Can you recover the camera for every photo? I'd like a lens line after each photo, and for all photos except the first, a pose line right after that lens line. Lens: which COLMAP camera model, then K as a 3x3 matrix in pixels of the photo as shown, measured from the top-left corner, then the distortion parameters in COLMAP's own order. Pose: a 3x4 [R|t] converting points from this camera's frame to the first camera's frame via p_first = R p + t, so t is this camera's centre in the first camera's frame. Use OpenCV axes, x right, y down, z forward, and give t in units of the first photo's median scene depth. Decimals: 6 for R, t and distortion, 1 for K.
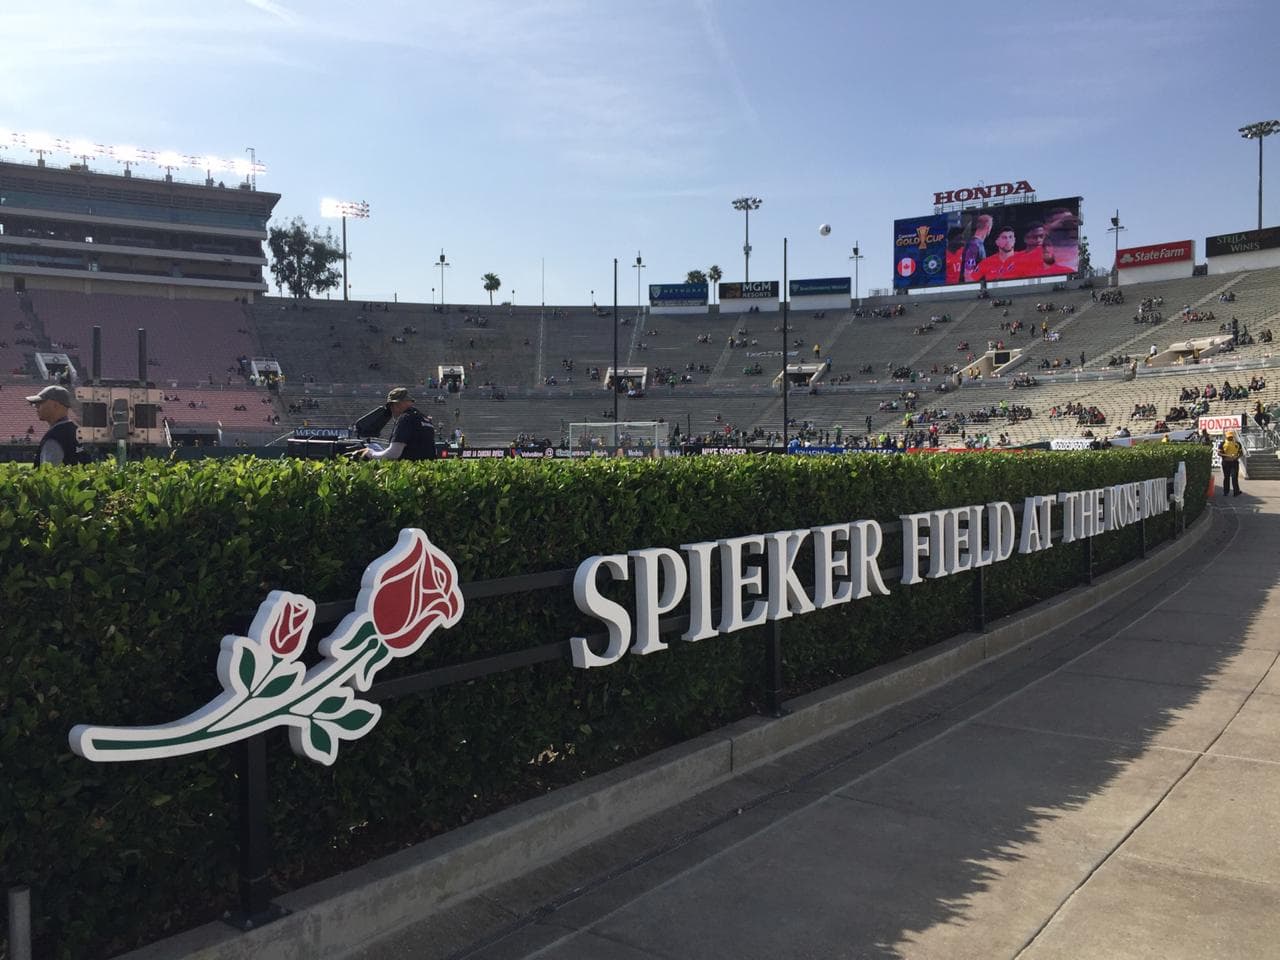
lens RADIAL K [[1110.0, 0, 640.0], [0, 1110.0, 480.0], [0, 0, 1]] dist [0.090652, -0.002816]
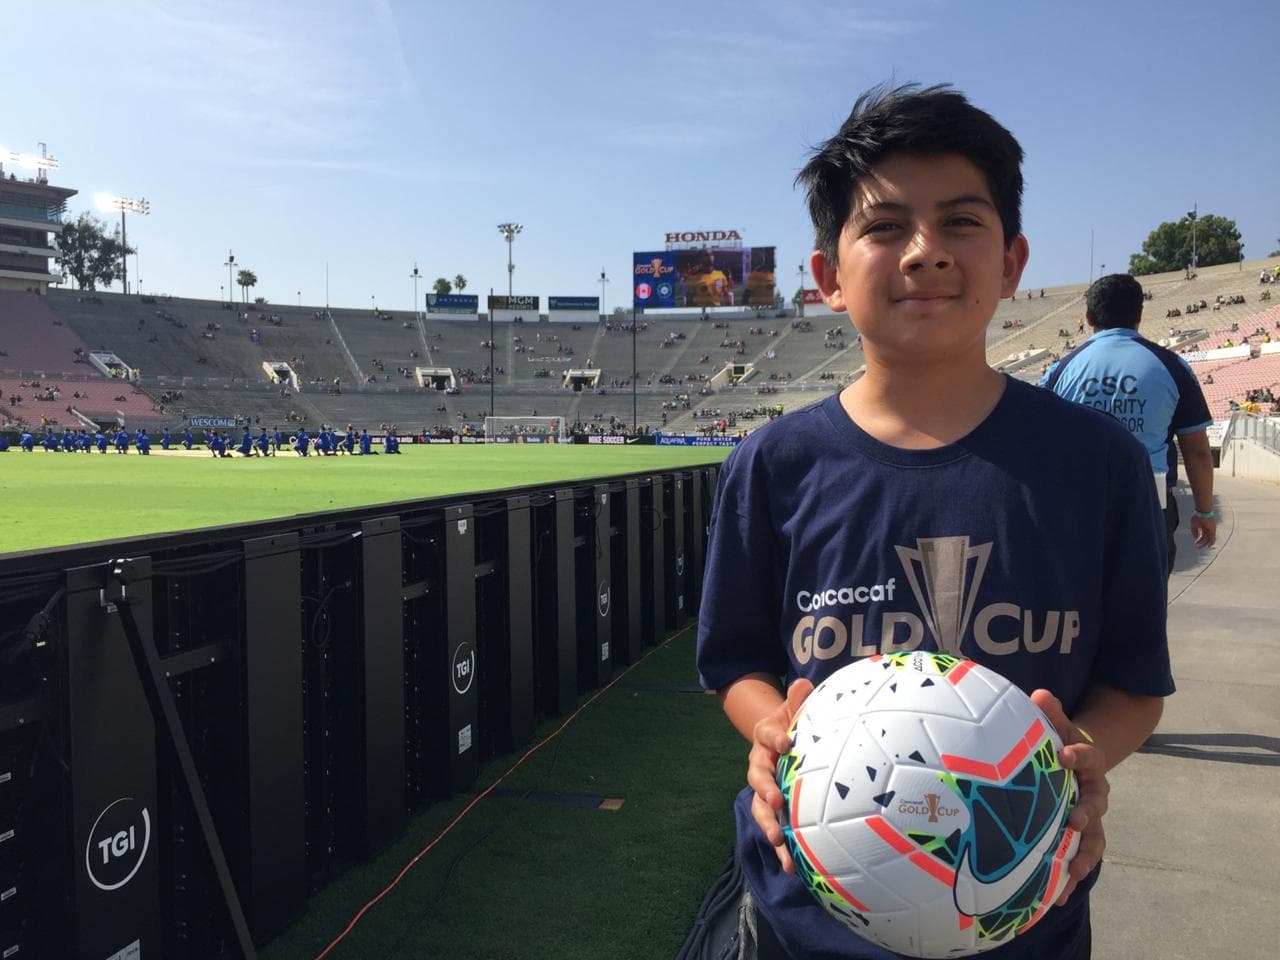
lens RADIAL K [[1110.0, 0, 640.0], [0, 1110.0, 480.0], [0, 0, 1]] dist [0.090652, -0.002816]
pose [[0.945748, -0.008737, 0.324784, -0.165767], [0.006428, 0.999946, 0.008179, 0.007296], [-0.324838, -0.005648, 0.945753, -0.157457]]
